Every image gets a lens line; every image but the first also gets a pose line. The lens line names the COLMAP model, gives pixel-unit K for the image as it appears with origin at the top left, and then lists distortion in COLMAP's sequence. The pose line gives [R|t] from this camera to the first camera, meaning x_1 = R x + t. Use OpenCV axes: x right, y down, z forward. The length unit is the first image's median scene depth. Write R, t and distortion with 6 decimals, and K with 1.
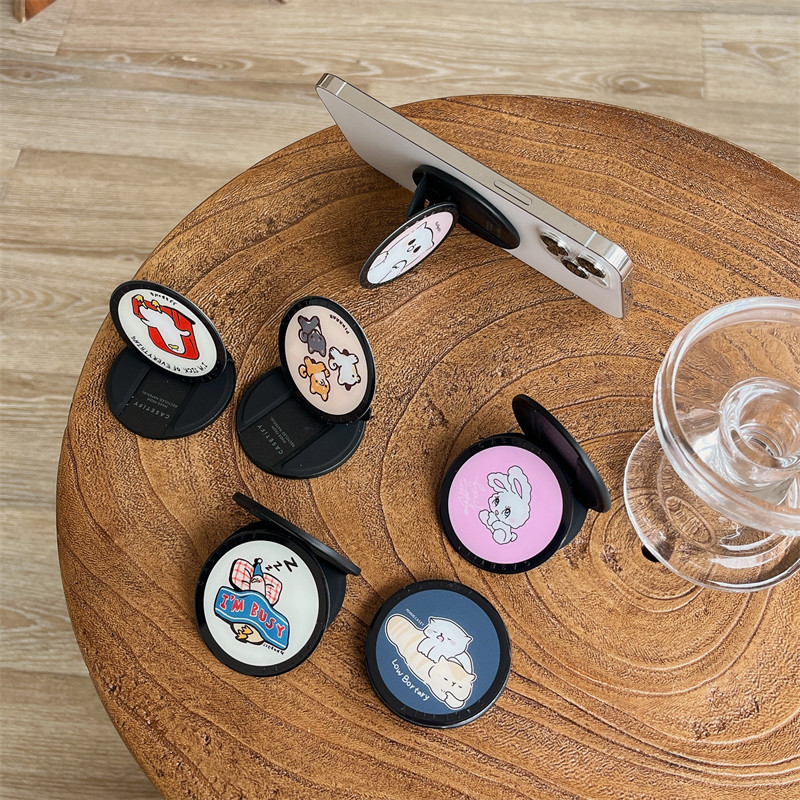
lens RADIAL K [[1080.5, 0, 400.0], [0, 1080.5, 400.0], [0, 0, 1]] dist [0.047423, -0.090504]
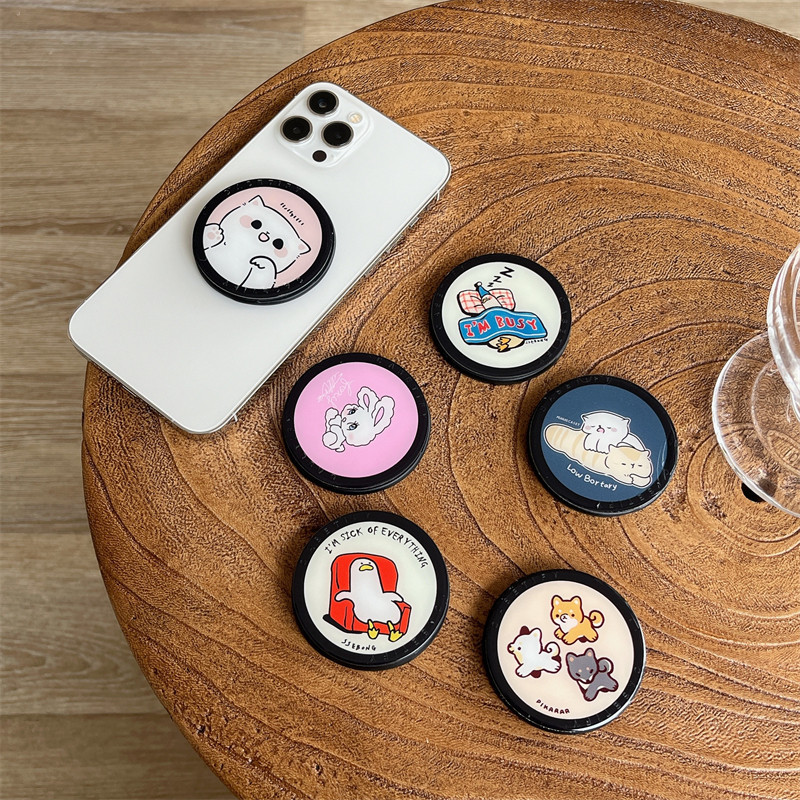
lens RADIAL K [[1205.0, 0, 400.1], [0, 1205.0, 439.7], [0, 0, 1]] dist [0.021795, 0.046805]
pose [[0.986947, -0.132373, 0.091725, -0.150580], [0.124635, 0.988511, 0.085508, -0.027281], [-0.101990, -0.072960, 0.992106, 0.027677]]
